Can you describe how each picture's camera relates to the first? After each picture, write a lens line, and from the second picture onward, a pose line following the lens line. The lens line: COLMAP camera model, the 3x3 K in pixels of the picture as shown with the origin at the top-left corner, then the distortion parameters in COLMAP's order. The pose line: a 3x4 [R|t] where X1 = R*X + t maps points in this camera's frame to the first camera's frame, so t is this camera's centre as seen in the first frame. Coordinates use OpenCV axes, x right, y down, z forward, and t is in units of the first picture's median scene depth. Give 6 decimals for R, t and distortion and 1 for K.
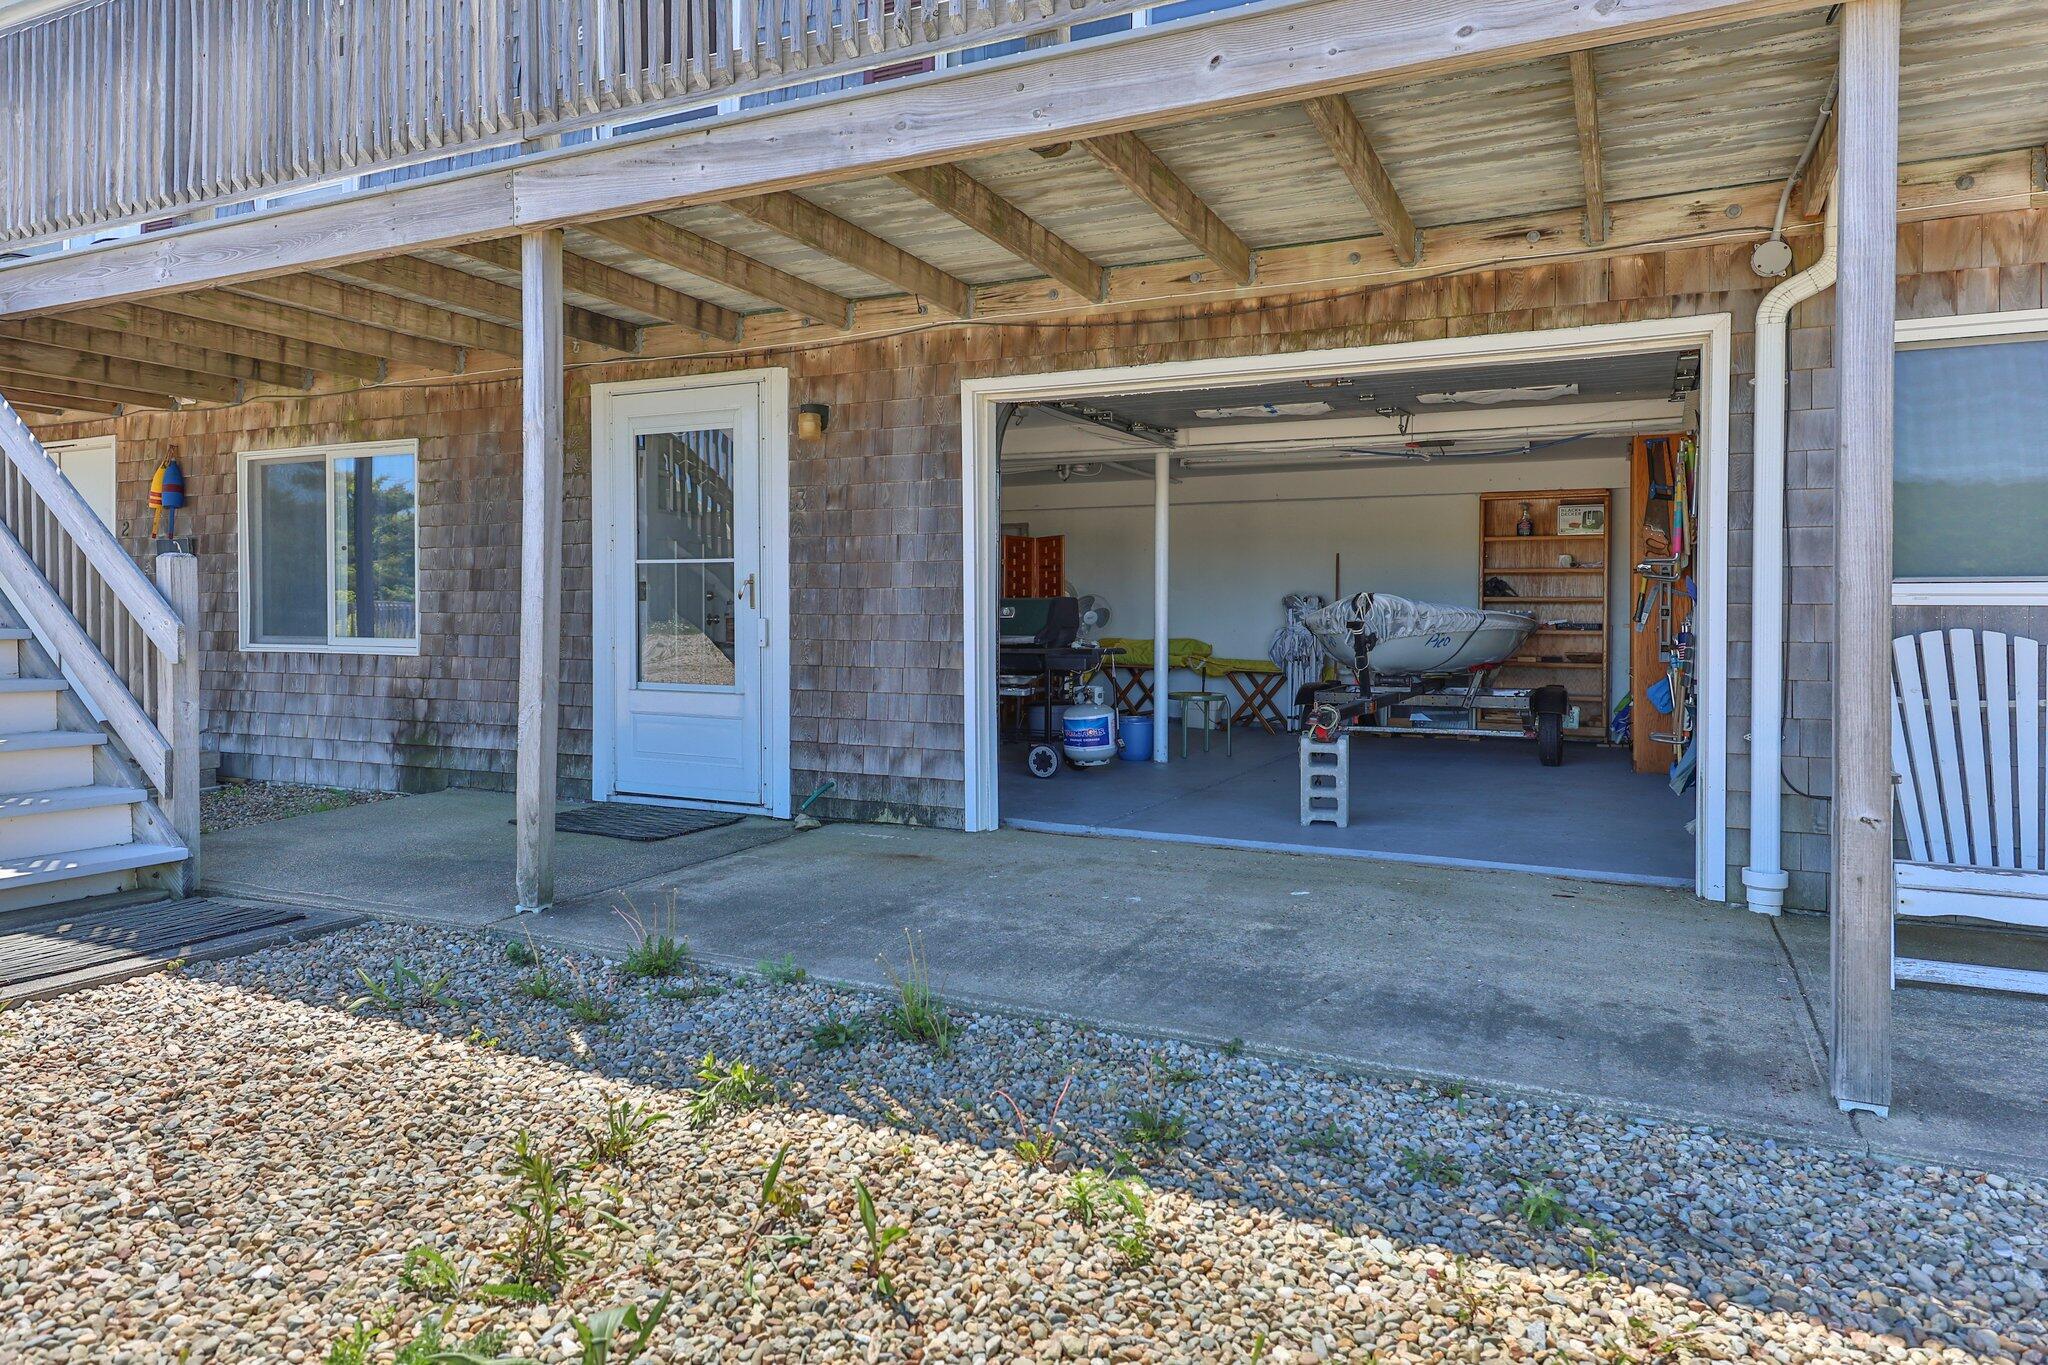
lens RADIAL K [[1084.1, 0, 1064.4], [0, 1084.1, 649.4], [0, 0, 1]] dist [0.000937, 0.000855]
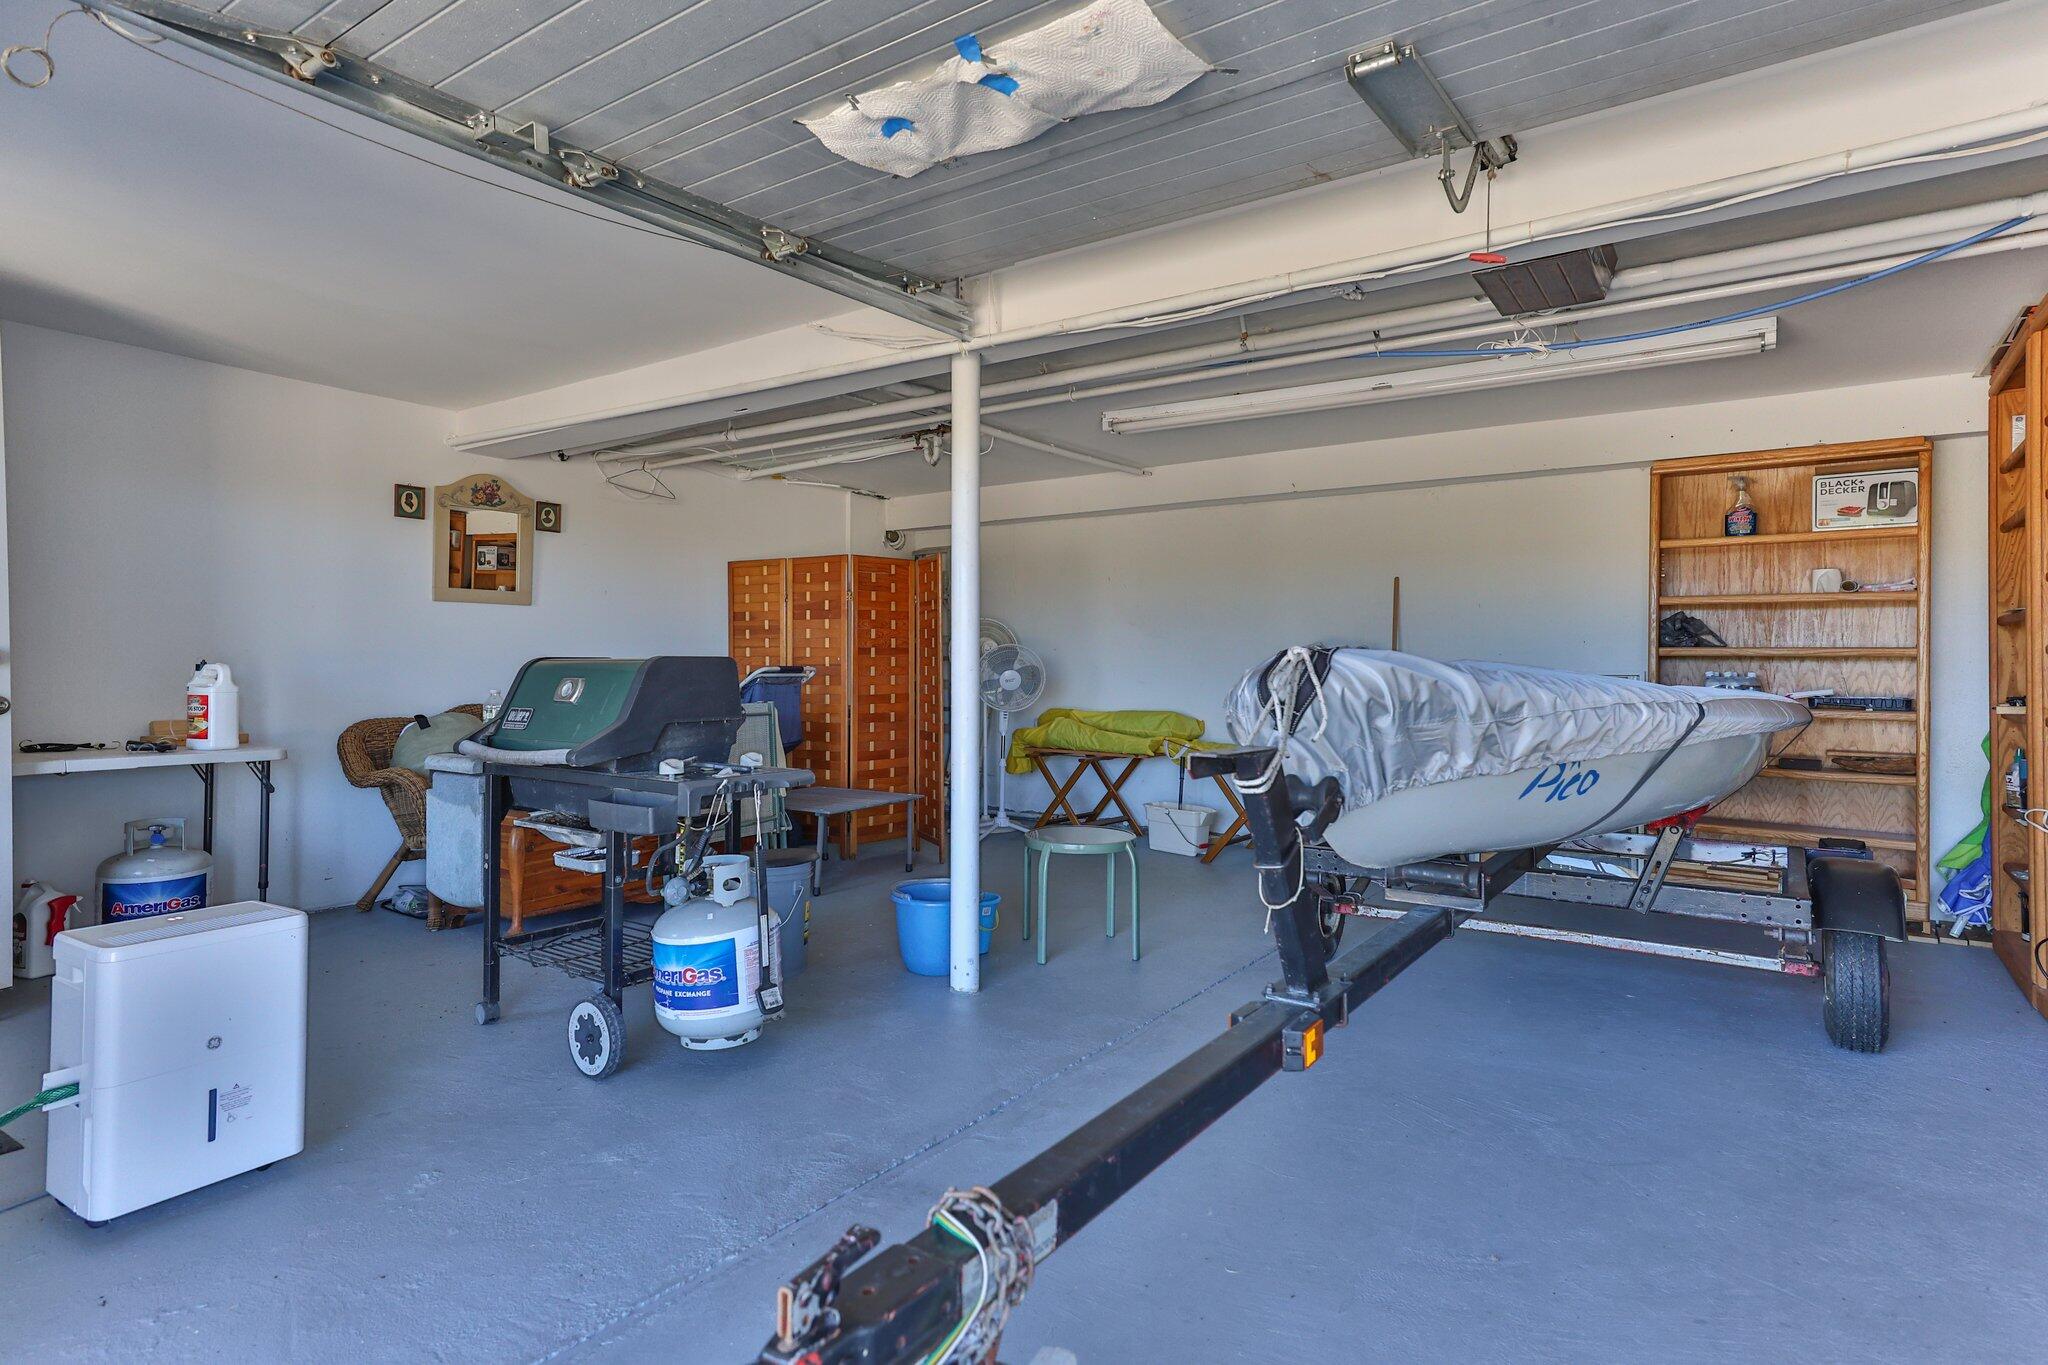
lens RADIAL K [[1063.1, 0, 1024.0], [0, 1063.1, 682.5], [0, 0, 1]] dist [0.035419, -0.000118]
pose [[0.989882, 0.002020, -0.141880, 0.150439], [-0.003841, 0.999914, -0.012561, -0.023565], [0.141843, 0.012979, 0.989804, 0.428011]]
